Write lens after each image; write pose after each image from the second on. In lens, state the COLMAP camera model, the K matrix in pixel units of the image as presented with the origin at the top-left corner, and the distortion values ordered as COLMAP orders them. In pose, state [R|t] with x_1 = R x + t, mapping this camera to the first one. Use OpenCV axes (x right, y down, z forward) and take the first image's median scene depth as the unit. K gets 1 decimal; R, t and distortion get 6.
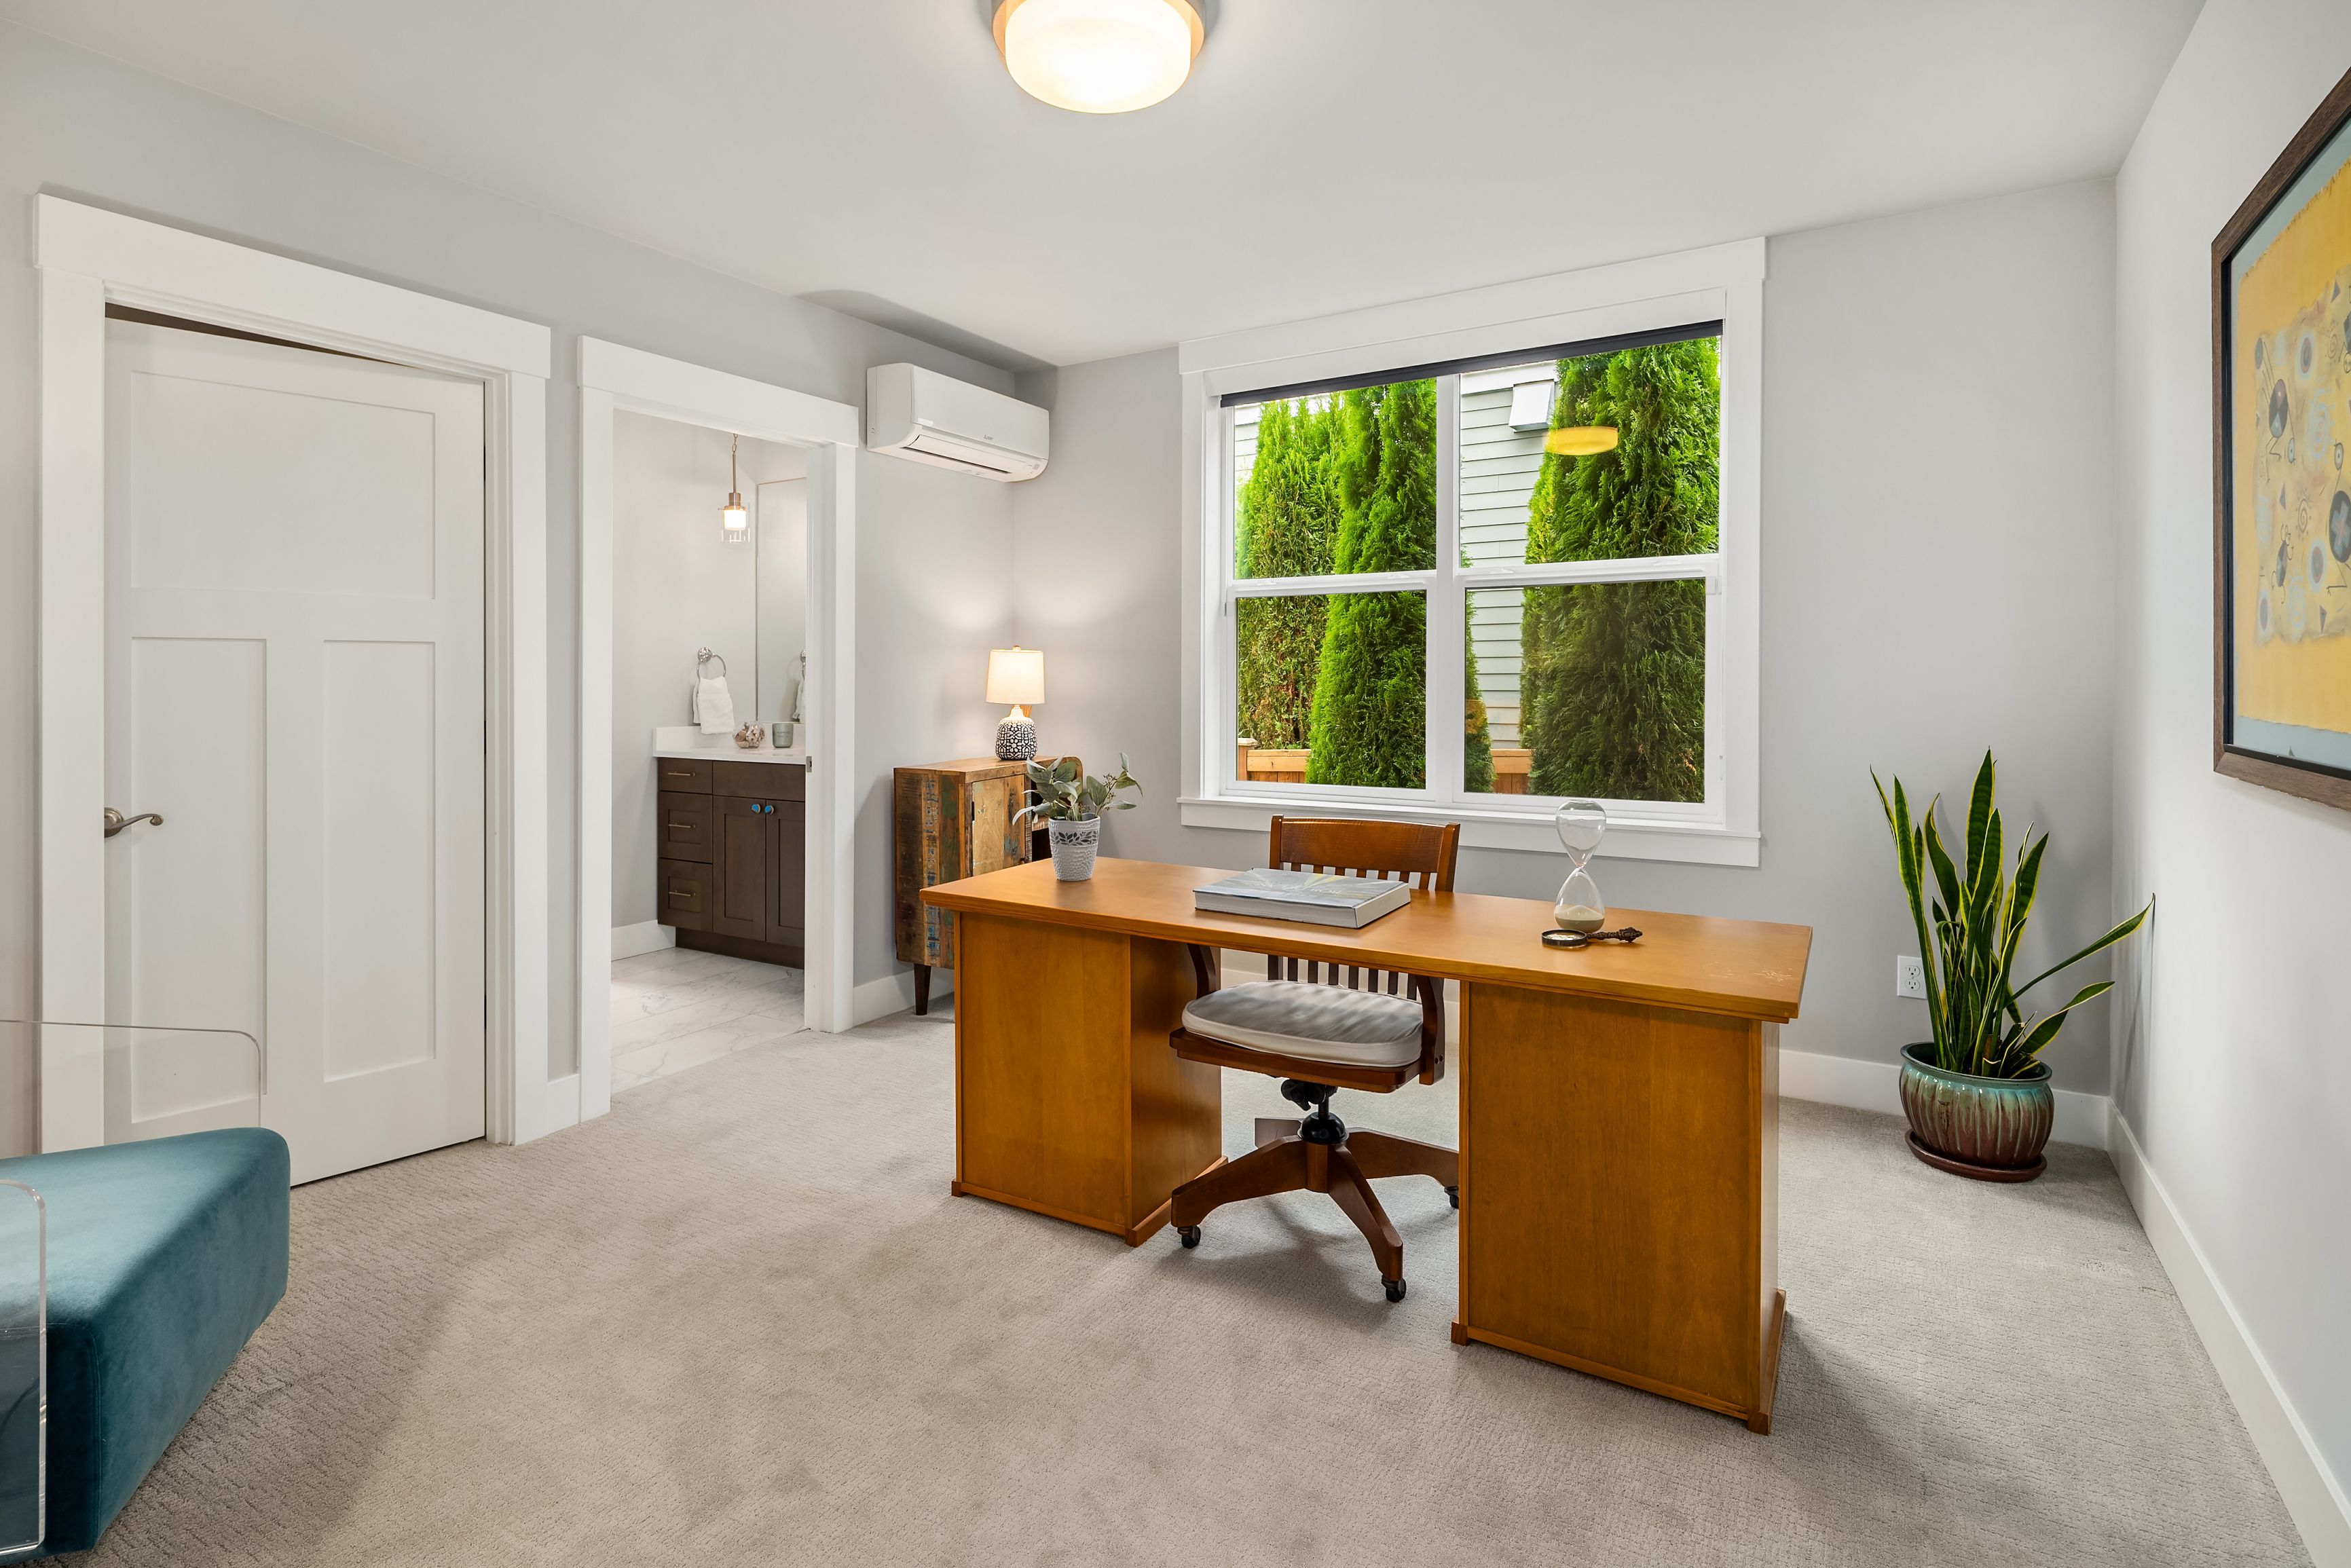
lens RADIAL K [[1147.1, 0, 1178.4], [0, 1147.1, 676.3], [0, 0, 1]] dist [-0.000814, 0.000087]
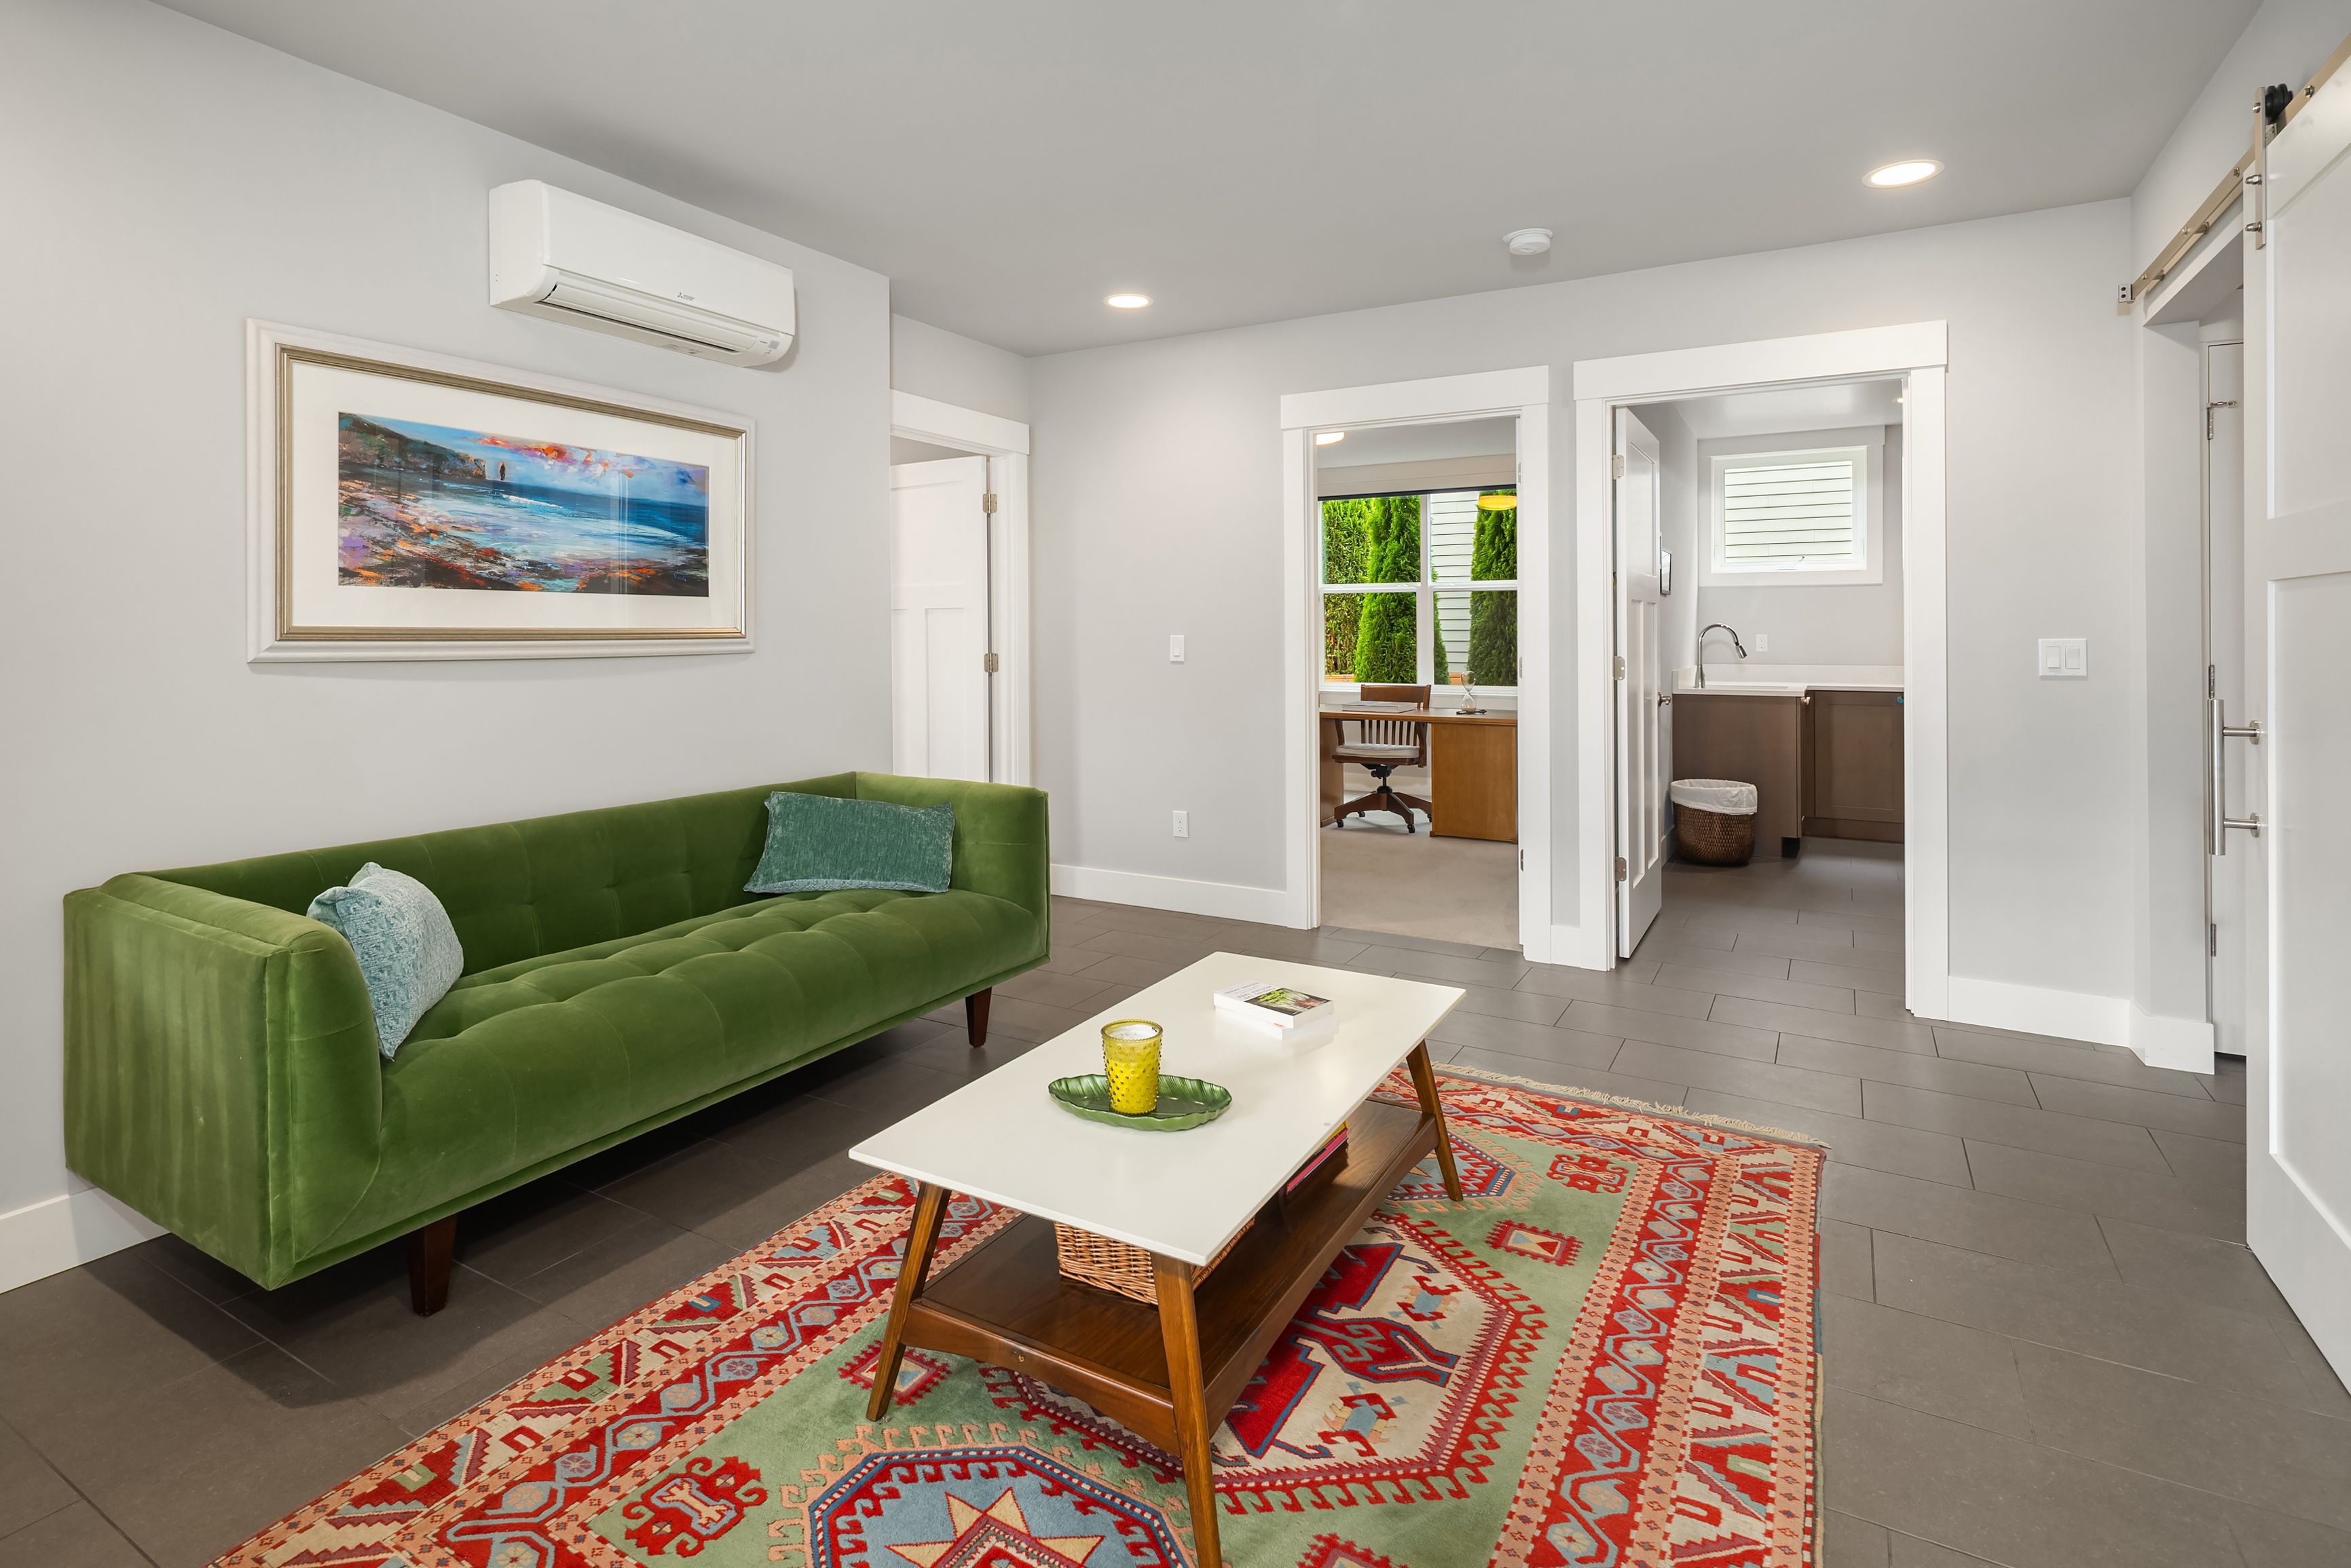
lens RADIAL K [[1147.1, 0, 1178.3], [0, 1147.1, 622.6], [0, 0, 1]] dist [-0.000814, 0.000087]
pose [[0.999793, -0.004813, 0.019794, -0.247470], [0.004992, 0.999947, -0.009042, -0.000205], [-0.019749, 0.009138, 0.999763, -1.036272]]
